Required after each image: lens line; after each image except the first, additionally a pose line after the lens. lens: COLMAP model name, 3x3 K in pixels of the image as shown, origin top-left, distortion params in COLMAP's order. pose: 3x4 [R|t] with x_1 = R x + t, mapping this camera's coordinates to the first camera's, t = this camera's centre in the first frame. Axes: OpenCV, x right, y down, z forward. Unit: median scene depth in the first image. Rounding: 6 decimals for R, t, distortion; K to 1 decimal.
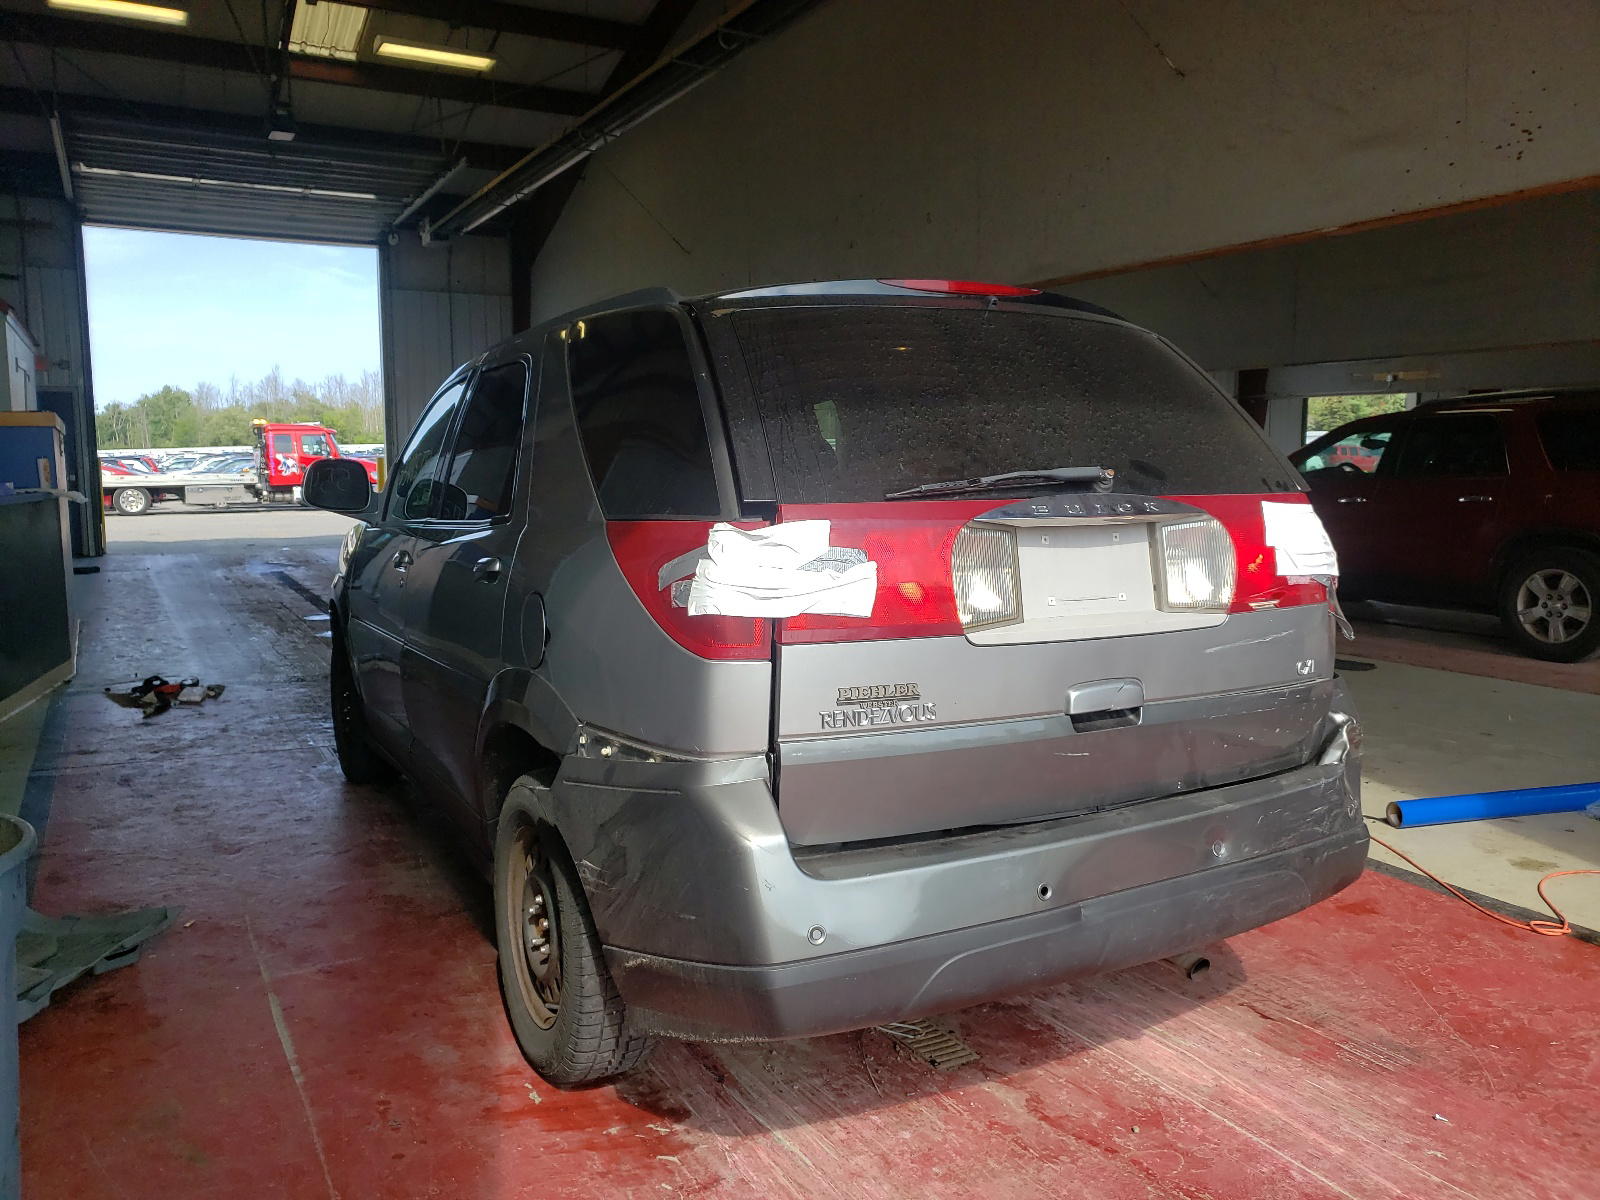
lens RADIAL K [[1262.1, 0, 797.3], [0, 1262.1, 619.3], [0, 0, 1]] dist [0.015638, 0.008317]
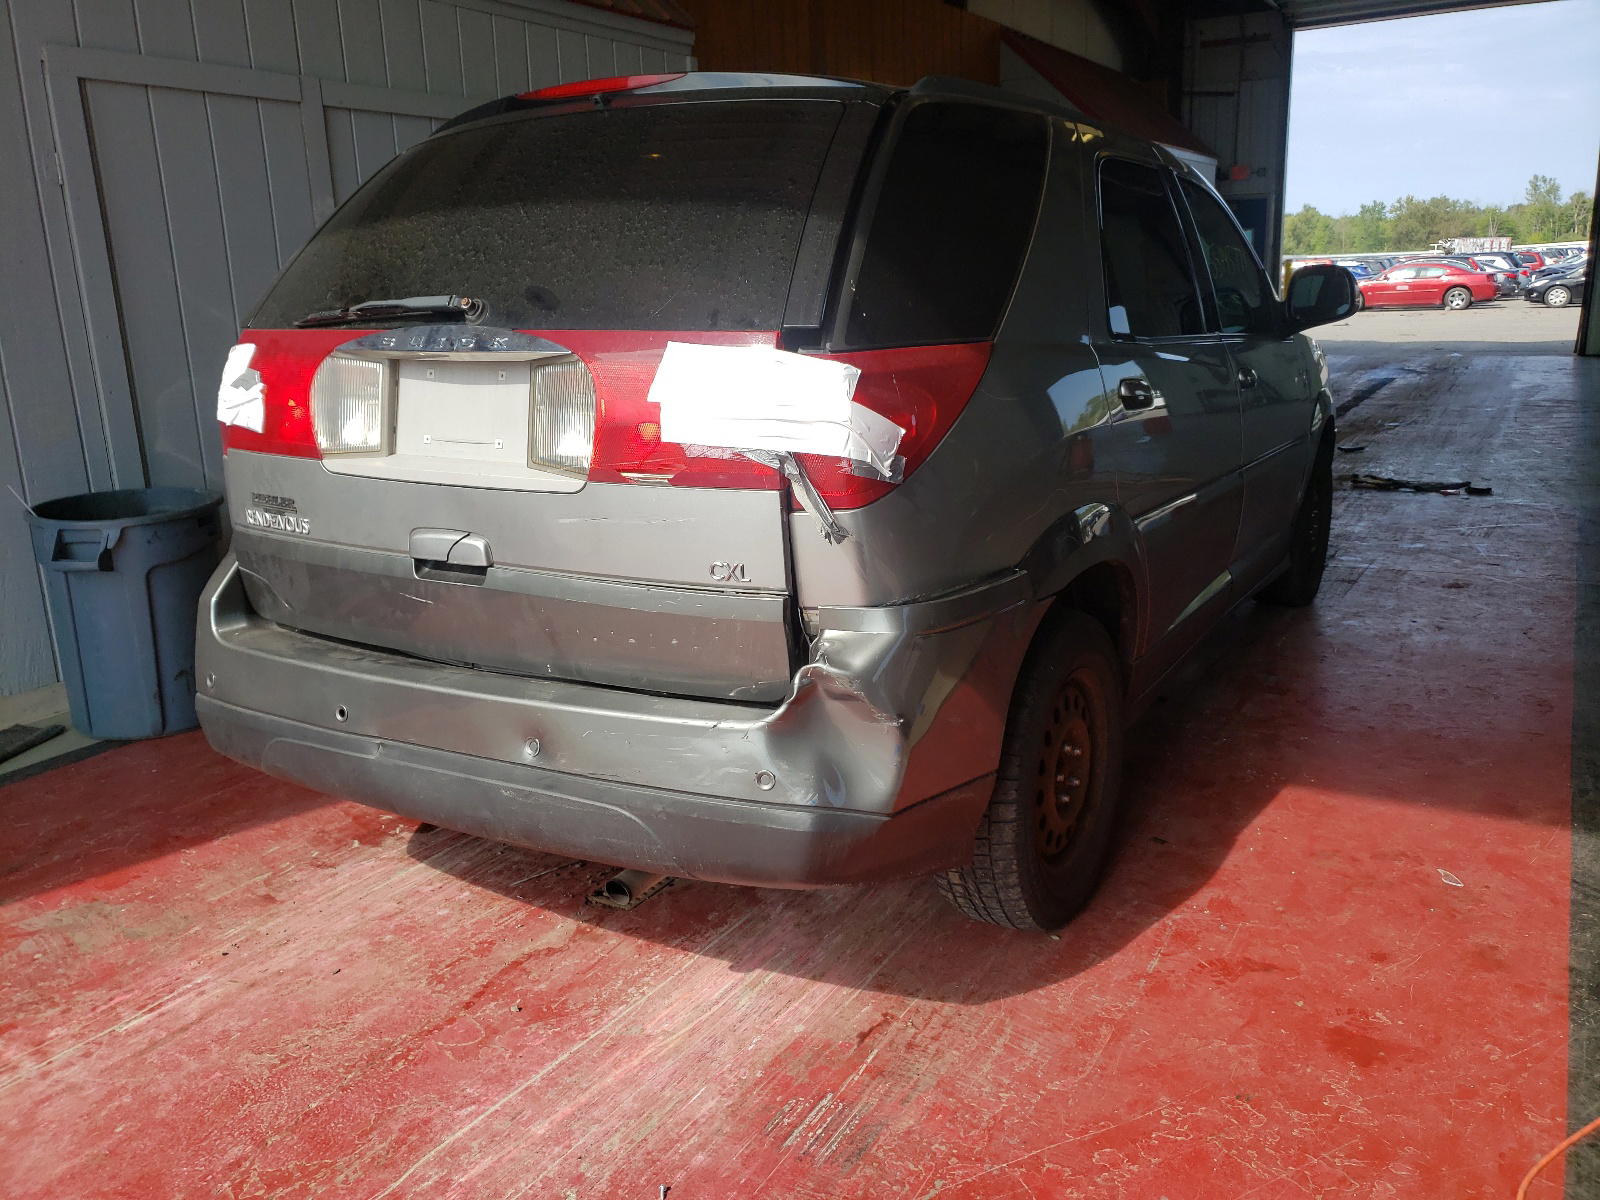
lens RADIAL K [[1250.7, 0, 803.9], [0, 1250.7, 590.8], [0, 0, 1]] dist [0.012021, 0.004695]
pose [[0.510631, 0.197846, -0.836728, 1.082017], [-0.082170, 0.979940, 0.181563, -0.090621], [0.855865, -0.023958, 0.516644, 0.694328]]
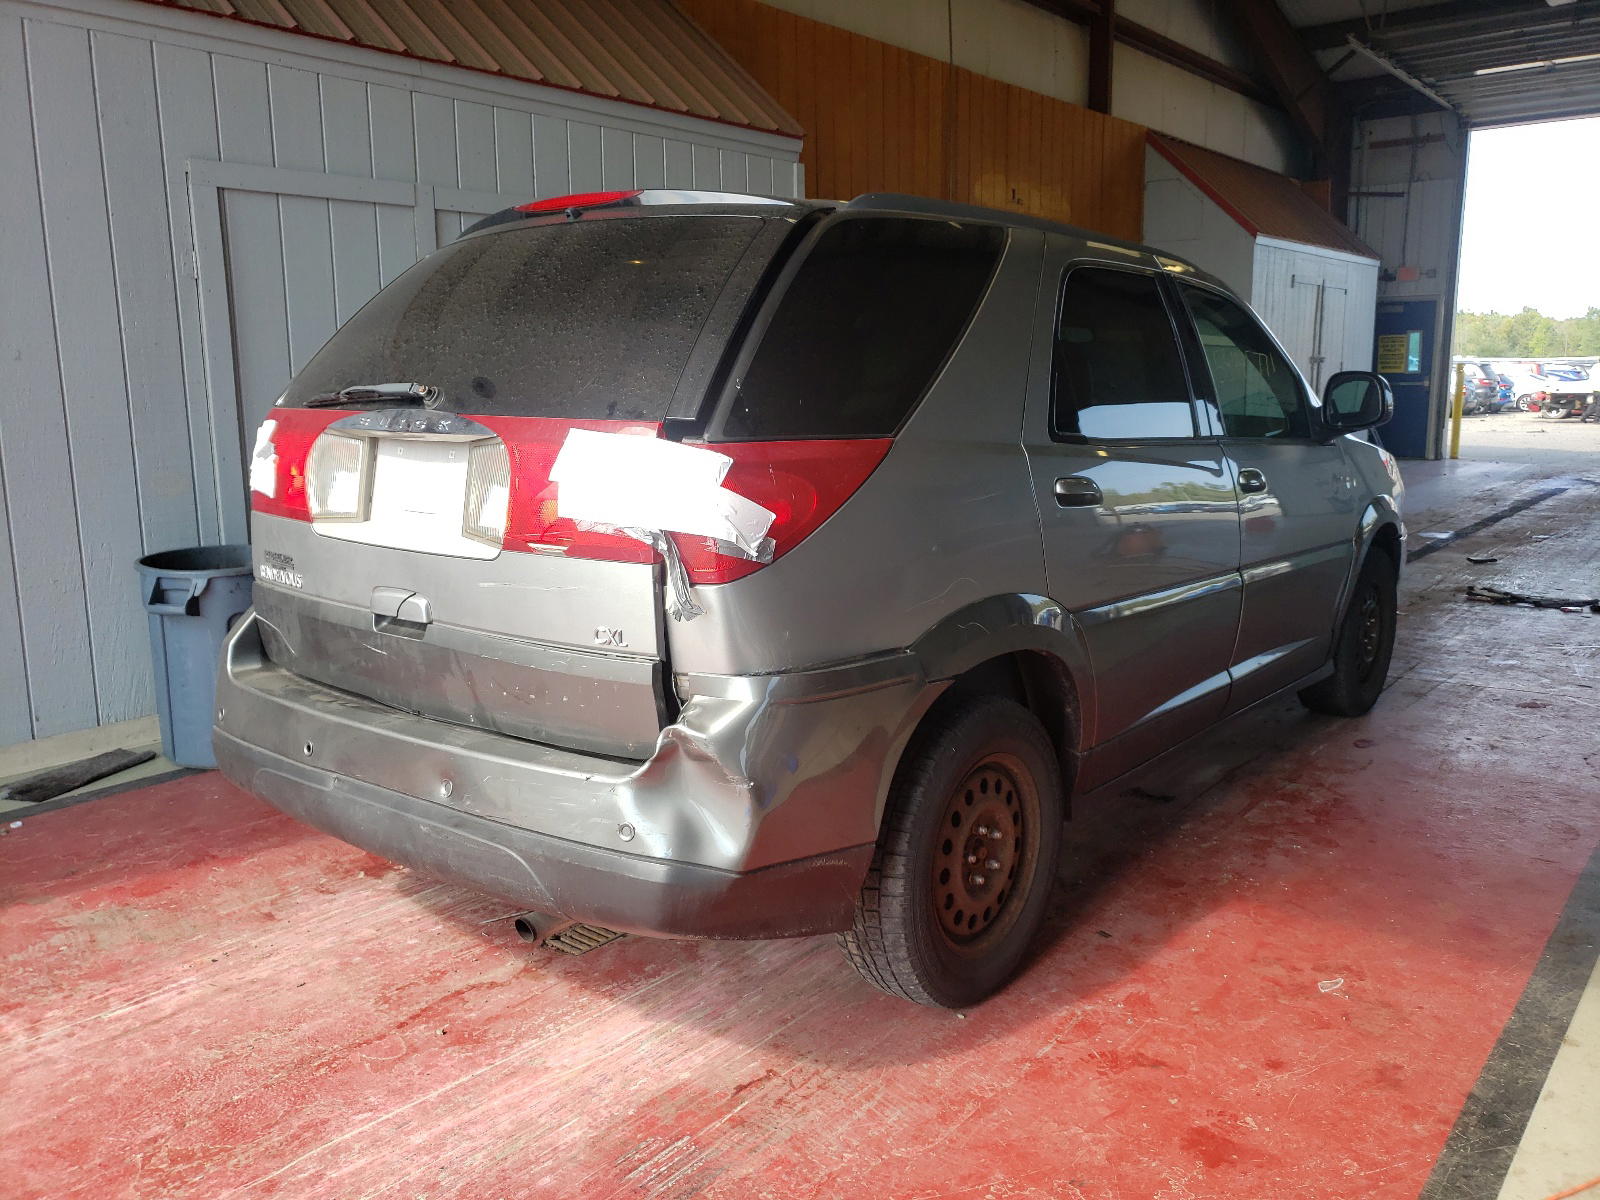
lens RADIAL K [[1247.3, 0, 800.0], [0, 1247.3, 600.0], [0, 0, 1]] dist [0.008015, 0.012247]
pose [[0.378009, 0.168385, -0.910360, 1.222212], [-0.112141, 0.984408, 0.135517, -0.111881], [0.918985, 0.050862, 0.390998, 0.837873]]
